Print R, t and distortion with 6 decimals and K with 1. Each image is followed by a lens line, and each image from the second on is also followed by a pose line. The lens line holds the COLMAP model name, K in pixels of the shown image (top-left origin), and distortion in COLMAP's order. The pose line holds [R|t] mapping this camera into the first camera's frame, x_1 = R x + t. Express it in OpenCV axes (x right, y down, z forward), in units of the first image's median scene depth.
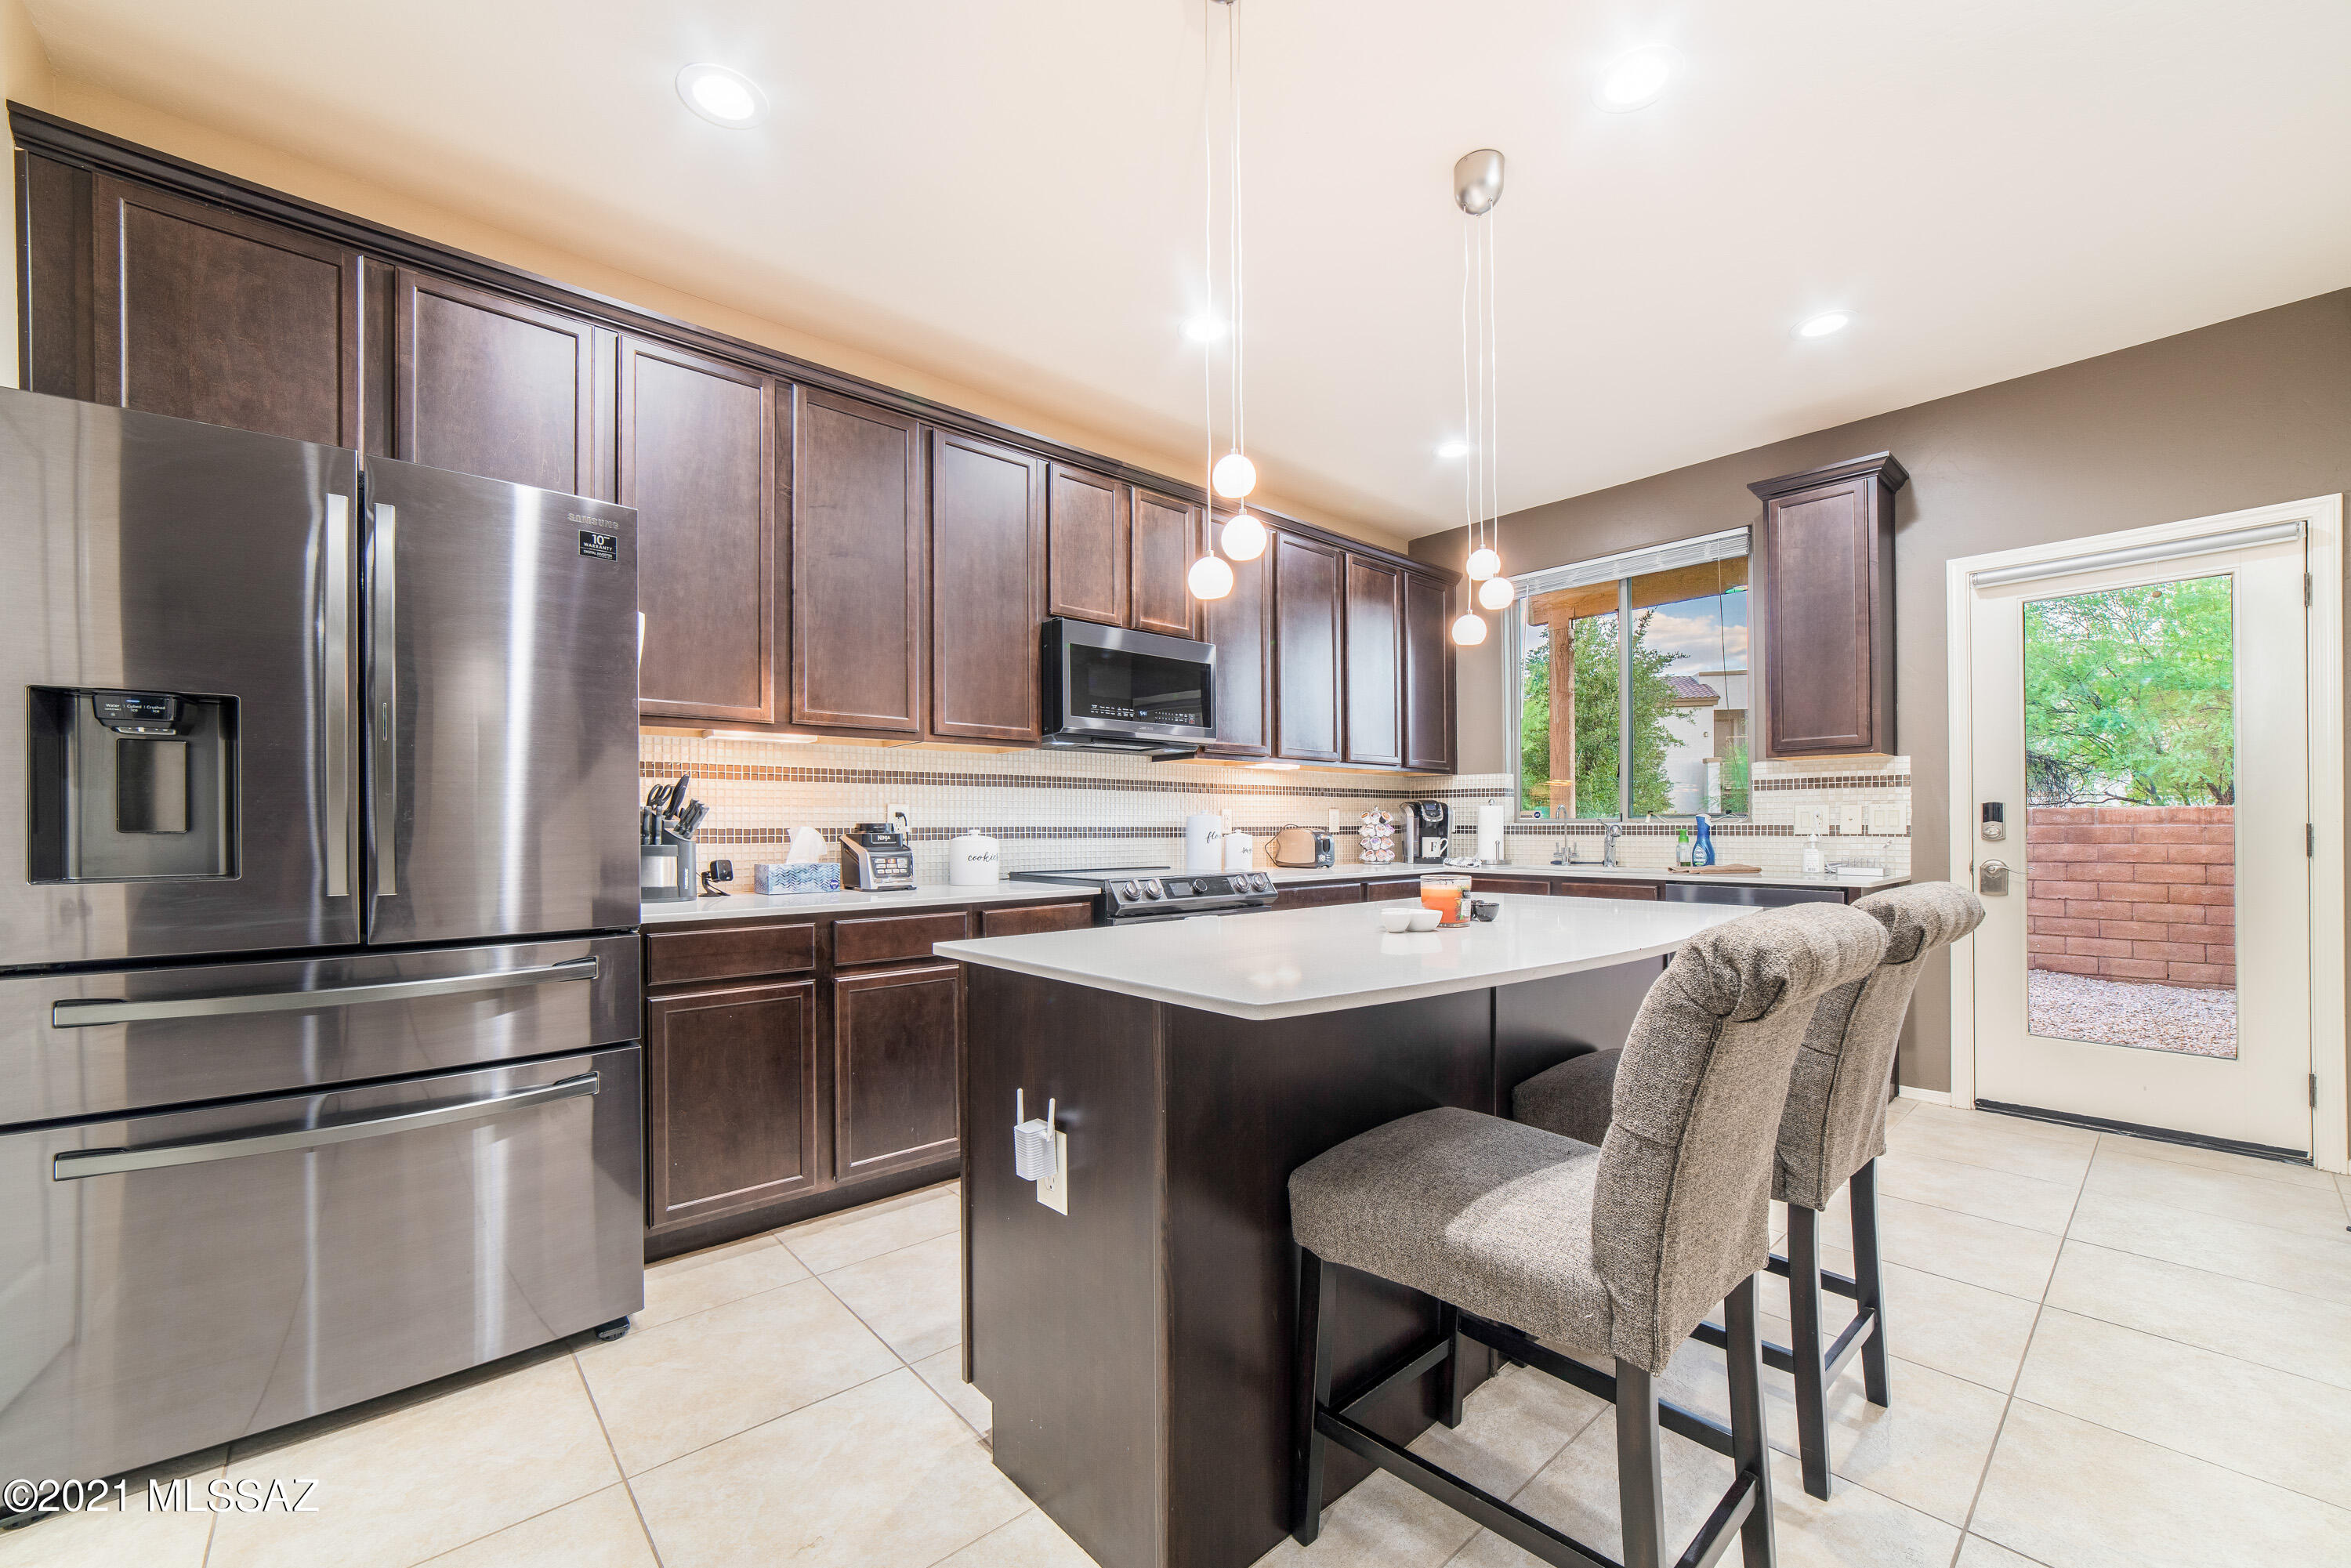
lens RADIAL K [[936.8, 0, 1177.3], [0, 936.8, 830.0], [0, 0, 1]] dist [-0.019370, 0.000241]
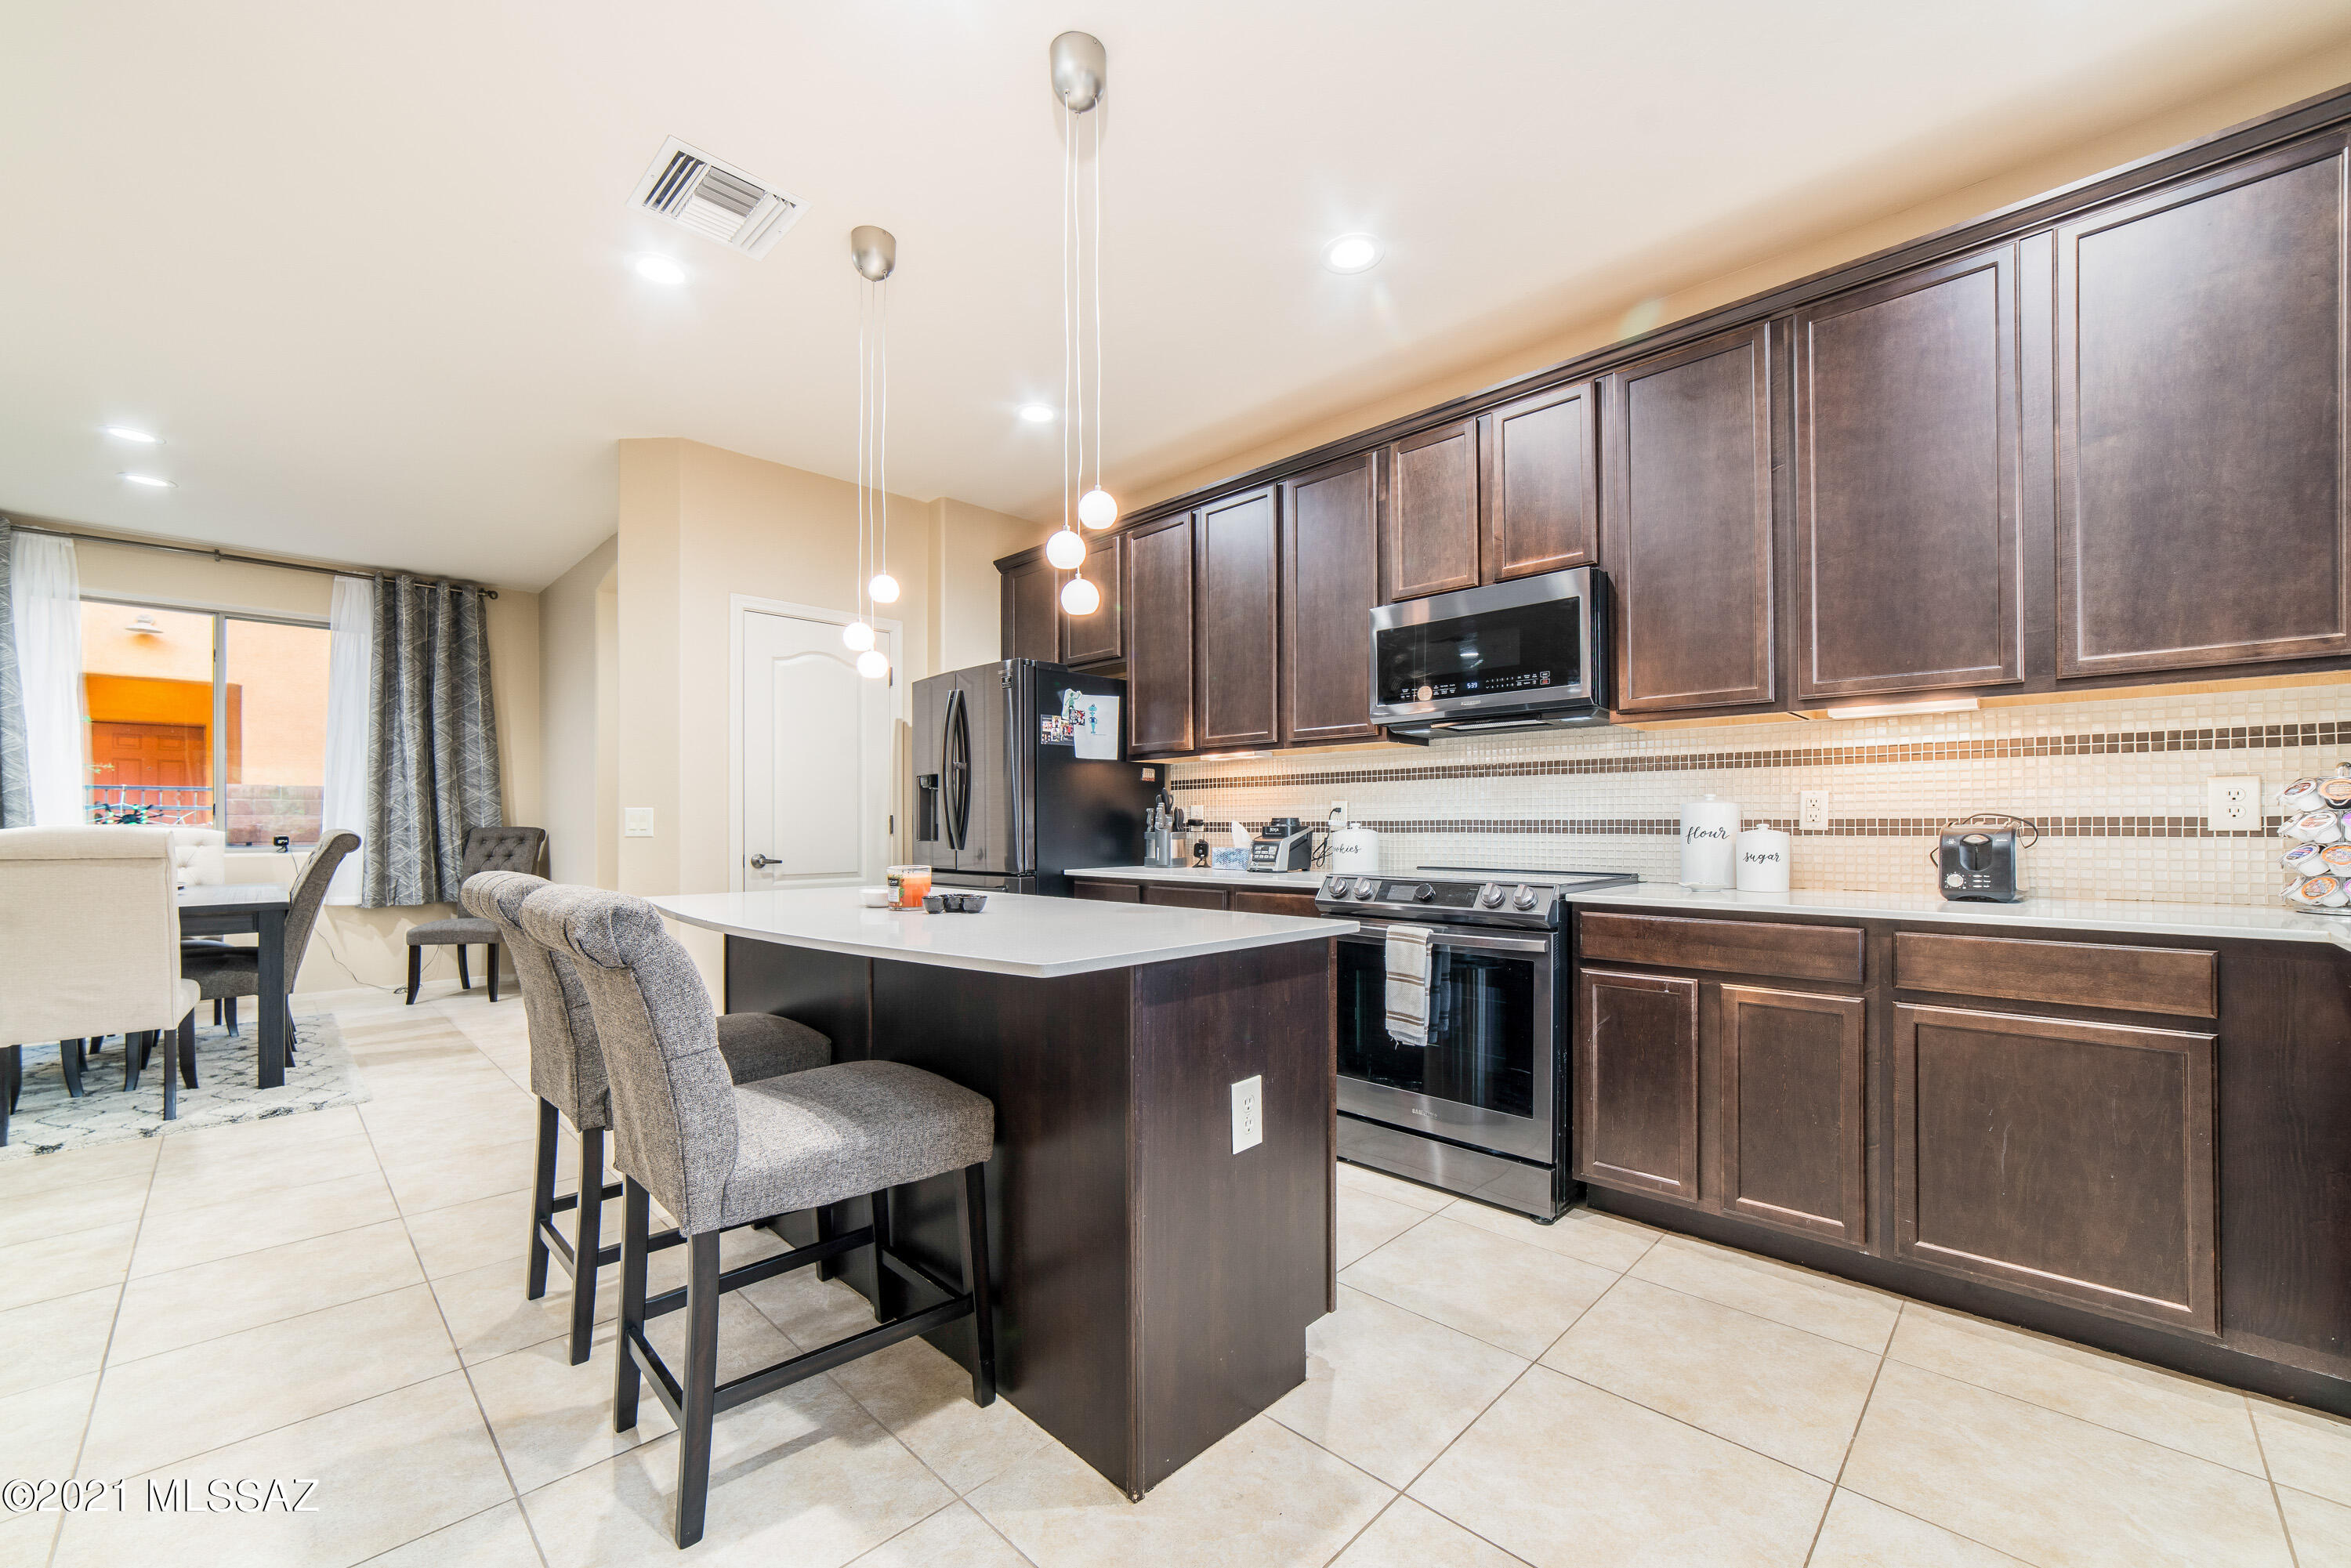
lens RADIAL K [[926.1, 0, 1187.8], [0, 926.1, 823.7], [0, 0, 1]] dist [-0.009663, 0.000292]
pose [[0.073466, 0.005019, -0.997285, 0.809249], [0.001771, 0.999985, 0.005163, -0.005373], [0.997296, -0.002146, 0.073456, 0.717682]]
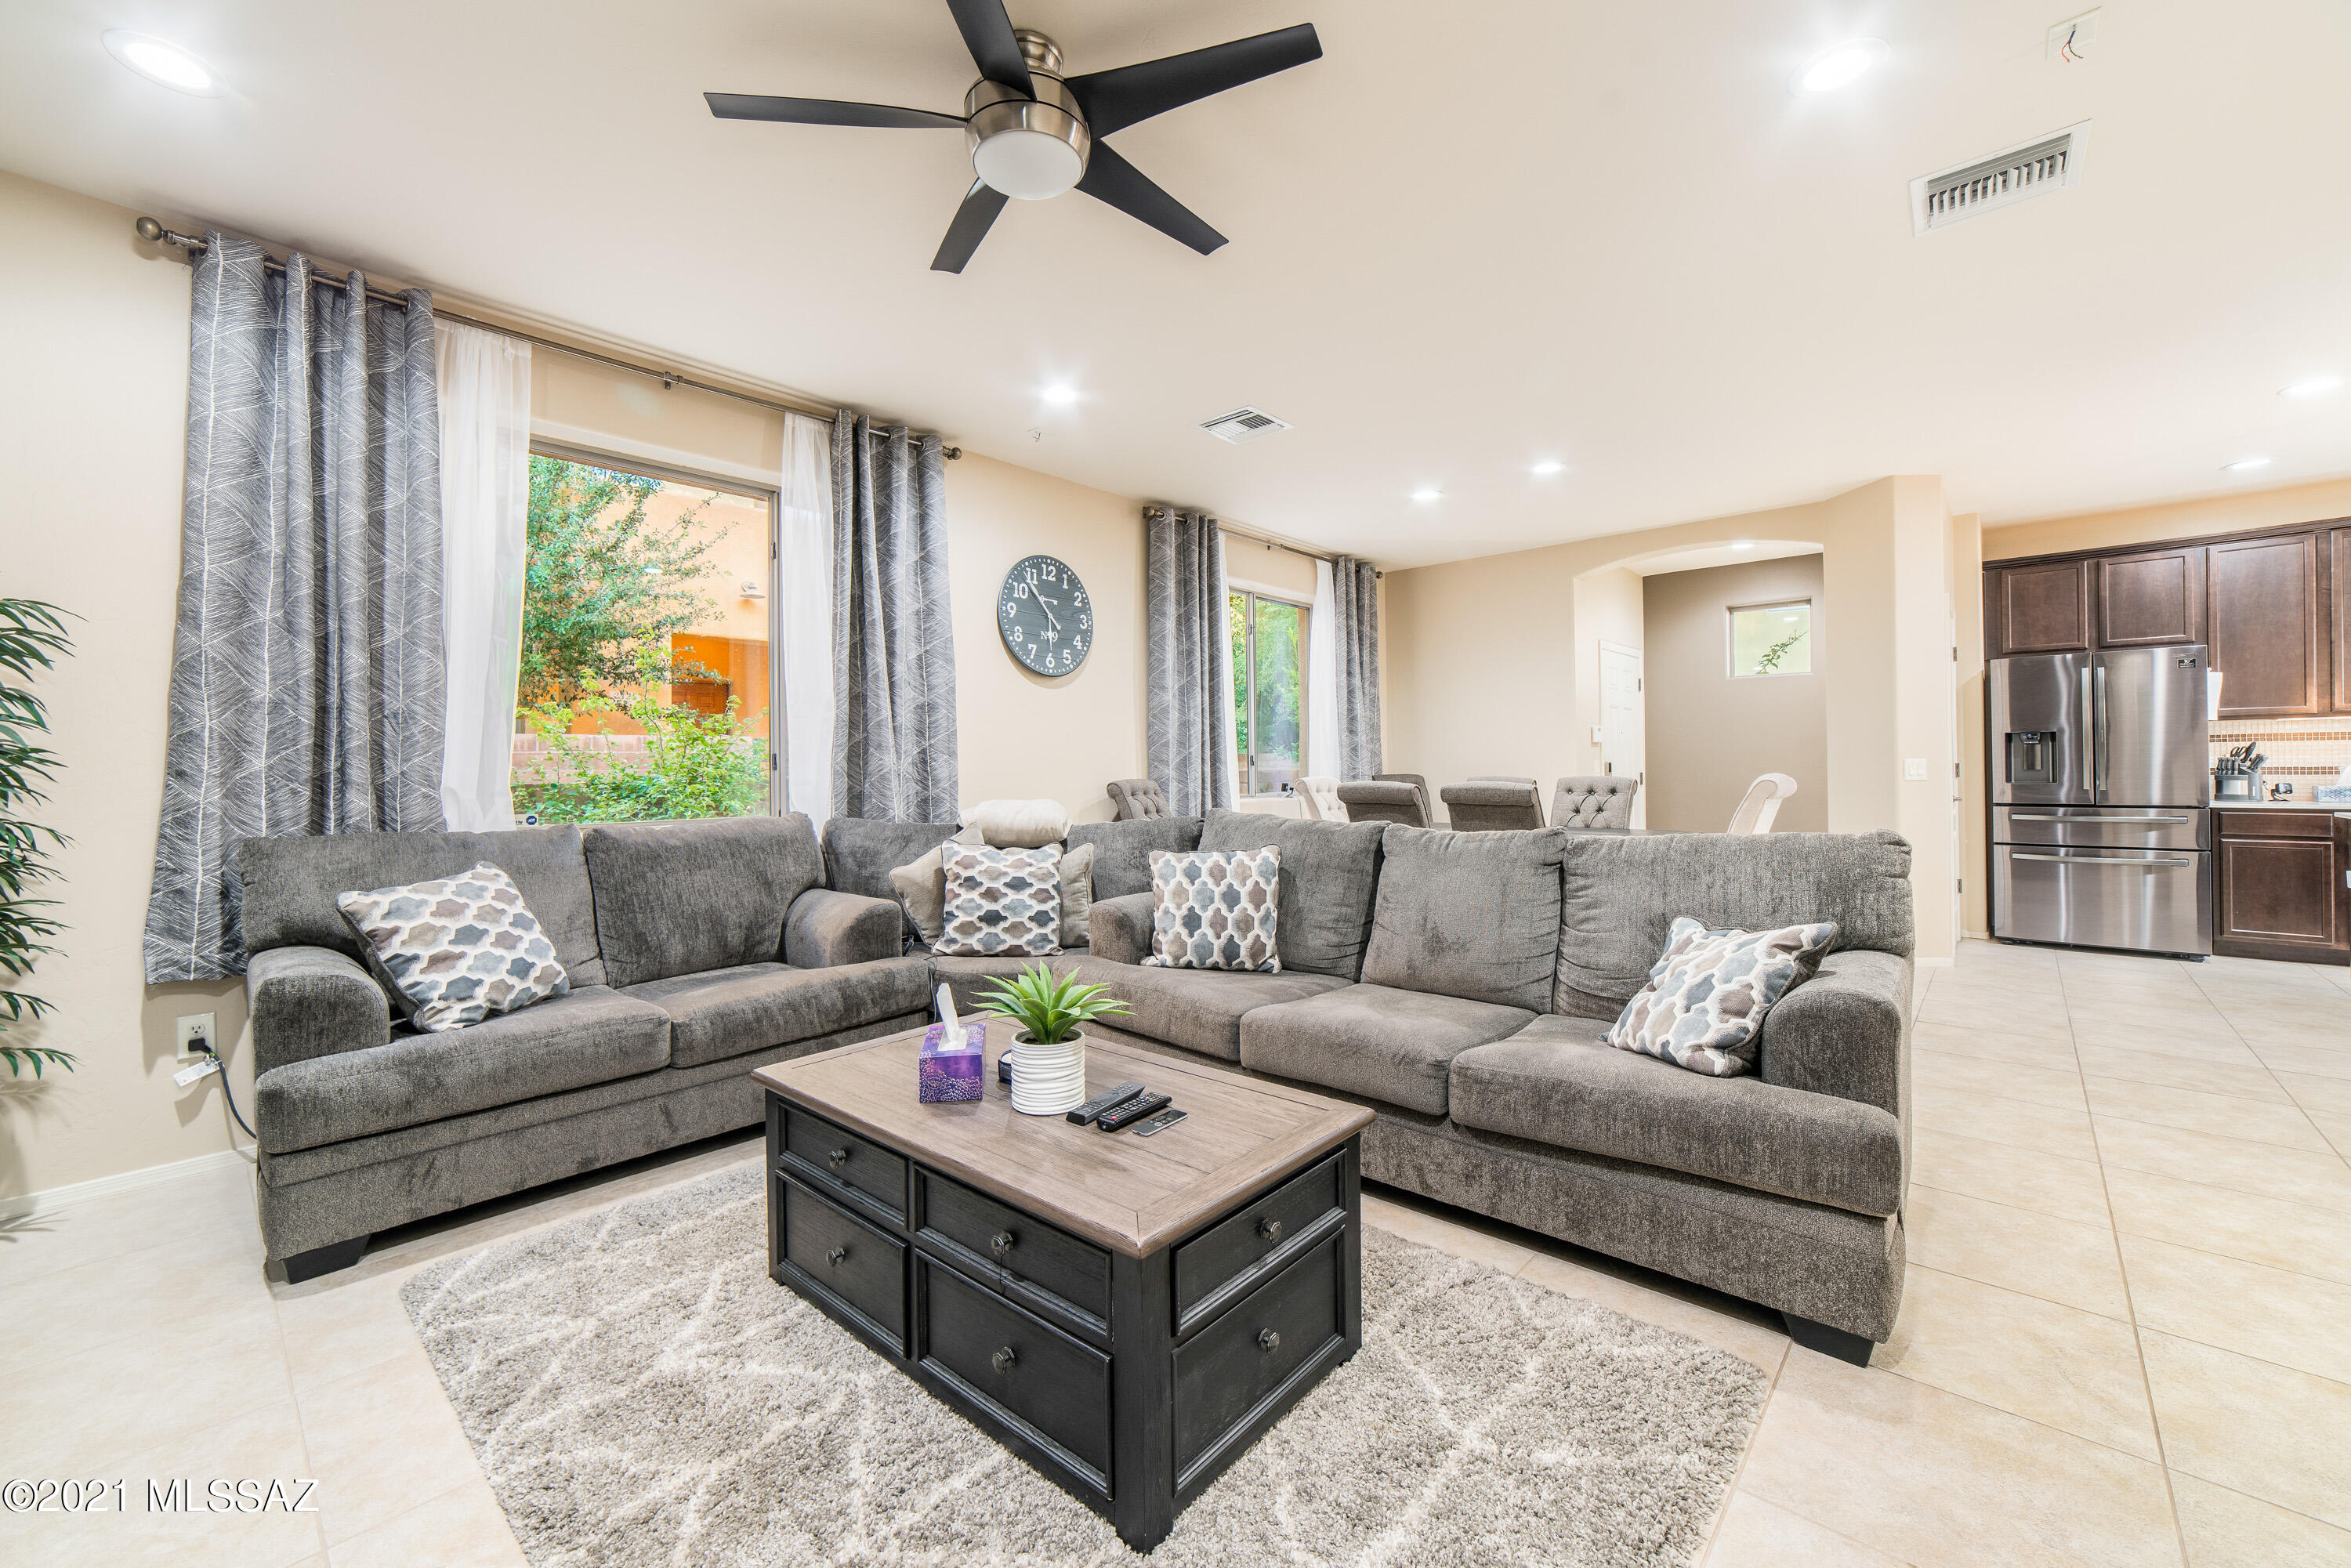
lens RADIAL K [[951.5, 0, 1158.1], [0, 951.5, 767.7], [0, 0, 1]] dist [-0.025382, 0.009260]
pose [[0.111357, 0.000814, -0.993780, 1.001161], [0.006241, 0.999979, 0.001518, -0.014888], [0.993761, -0.006371, 0.111350, -1.308349]]
